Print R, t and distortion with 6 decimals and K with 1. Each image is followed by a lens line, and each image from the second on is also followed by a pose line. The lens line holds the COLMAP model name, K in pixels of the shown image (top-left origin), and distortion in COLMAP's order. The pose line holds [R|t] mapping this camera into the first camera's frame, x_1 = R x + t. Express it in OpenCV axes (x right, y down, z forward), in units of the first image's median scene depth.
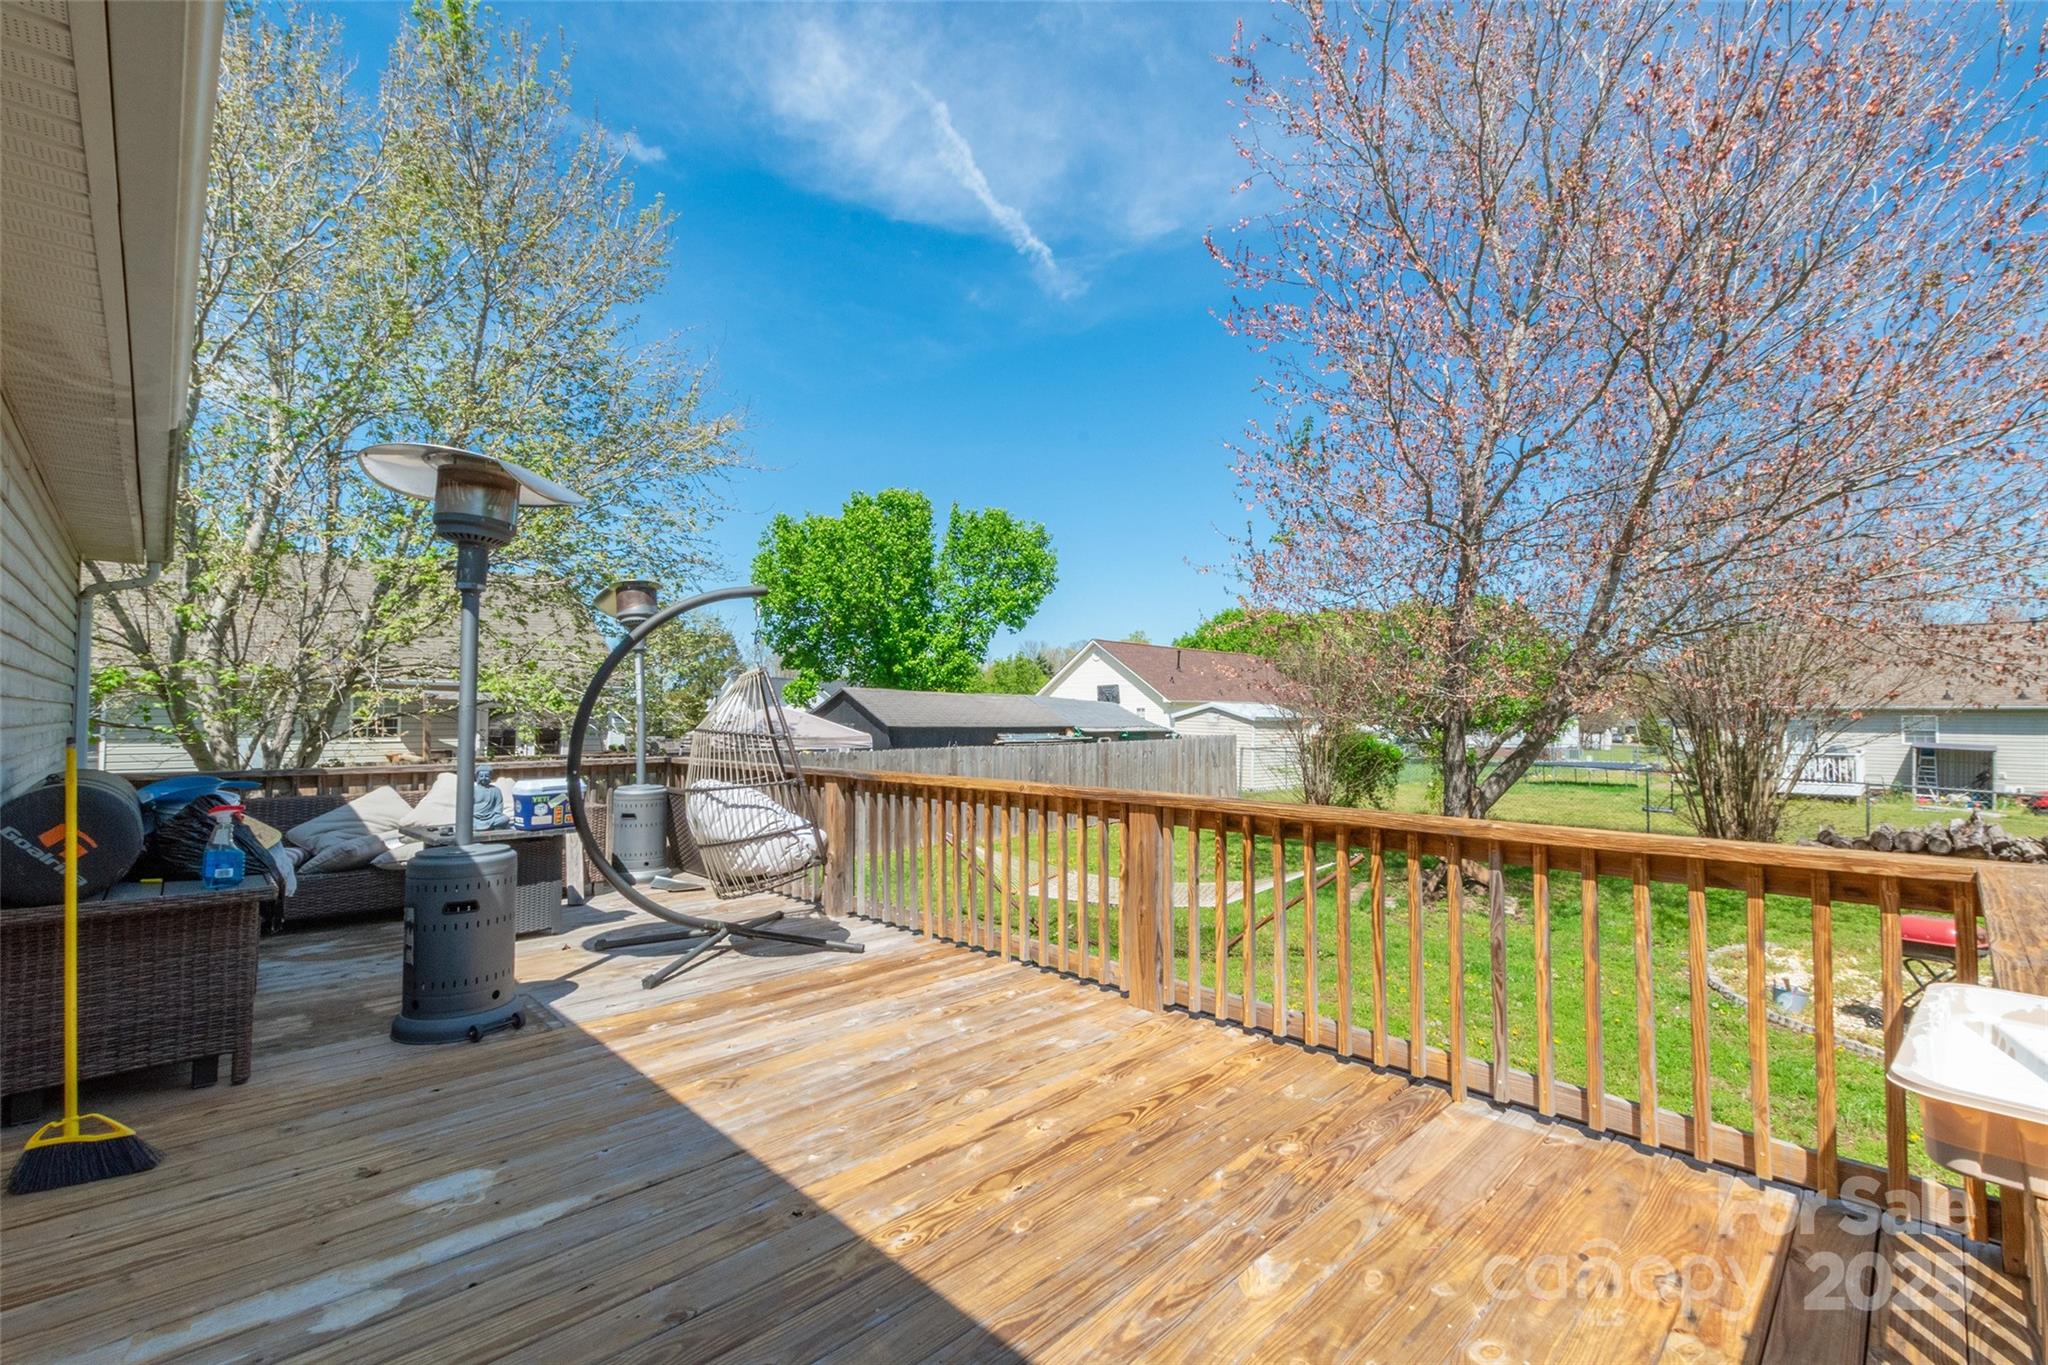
lens RADIAL K [[891.6, 0, 1004.2], [0, 891.6, 681.1], [0, 0, 1]] dist [0.004509, 0.000054]
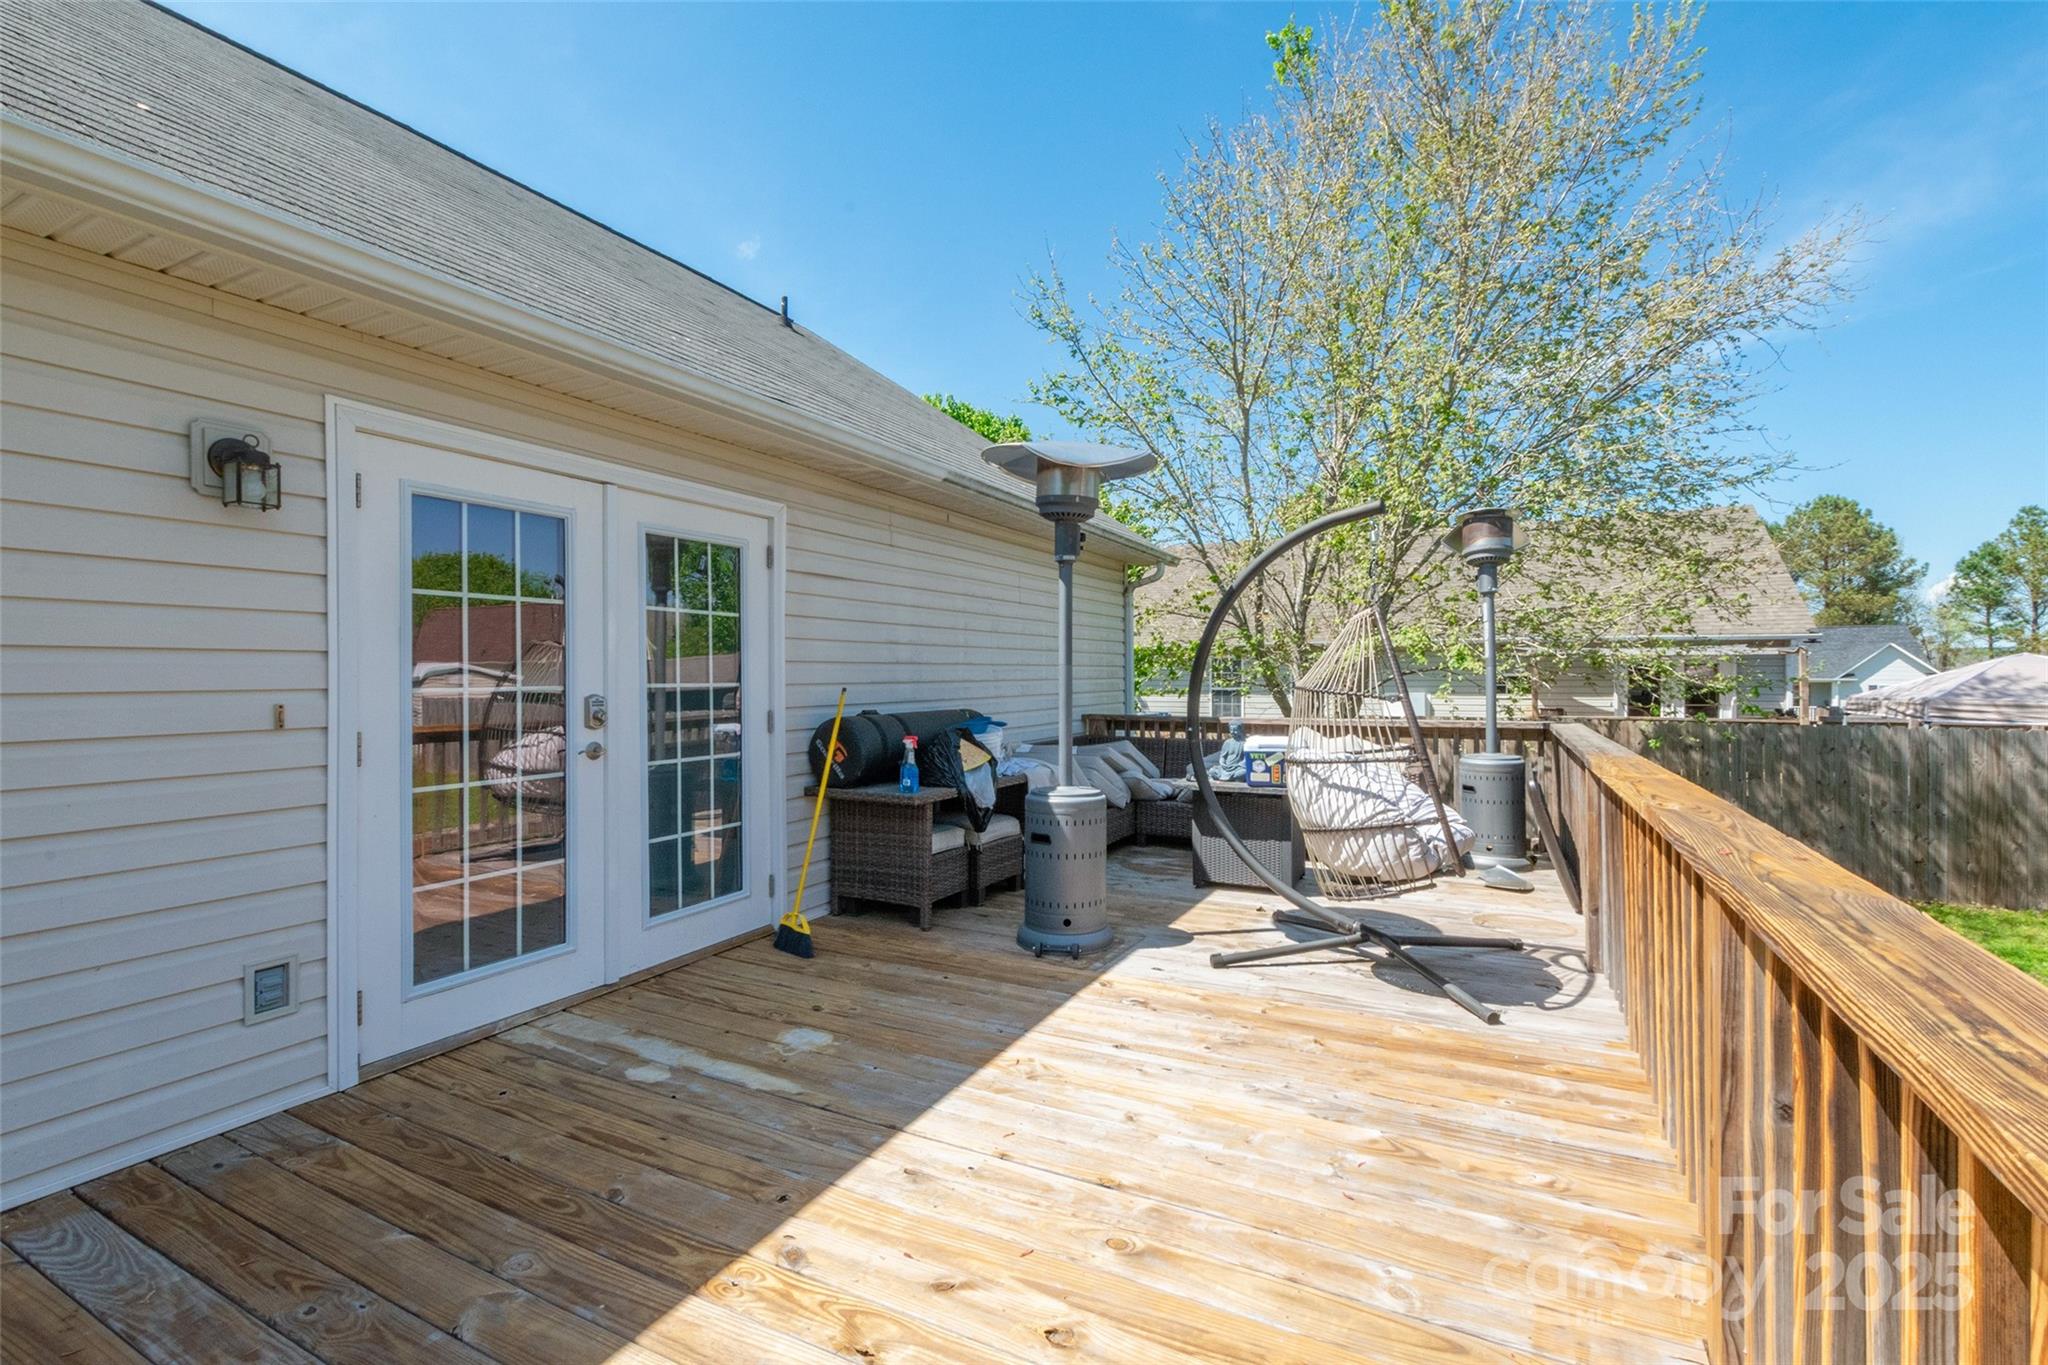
lens RADIAL K [[891.6, 0, 1013.5], [0, 891.6, 681.0], [0, 0, 1]] dist [0.004509, 0.000054]
pose [[0.335196, 0.009109, -0.942104, 0.371425], [0.038239, 0.998998, 0.023265, 0.016617], [0.941372, -0.043824, 0.334512, 0.469595]]
